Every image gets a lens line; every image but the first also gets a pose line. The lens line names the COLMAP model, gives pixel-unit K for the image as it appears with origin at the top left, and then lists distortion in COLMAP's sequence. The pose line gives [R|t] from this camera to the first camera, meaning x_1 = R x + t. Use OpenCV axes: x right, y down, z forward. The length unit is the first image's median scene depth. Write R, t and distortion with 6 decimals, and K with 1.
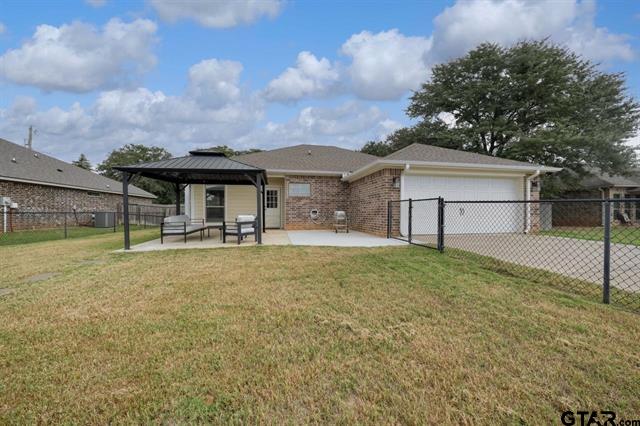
lens RADIAL K [[234.9, 0, 320.0], [0, 234.9, 213.0], [0, 0, 1]] dist [-0.001655, -0.000015]
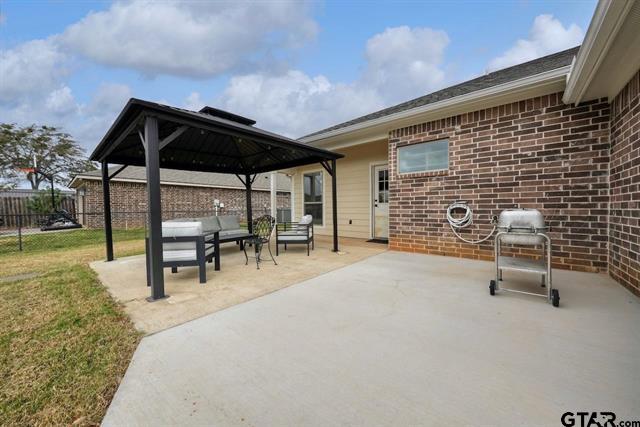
lens RADIAL K [[234.9, 0, 320.0], [0, 234.9, 213.5], [0, 0, 1]] dist [-0.001655, -0.000015]
pose [[0.622231, 0.012379, -0.782736, 0.111588], [0.004604, 0.999800, 0.019472, -0.007671], [0.782820, -0.015720, 0.622049, 0.498286]]
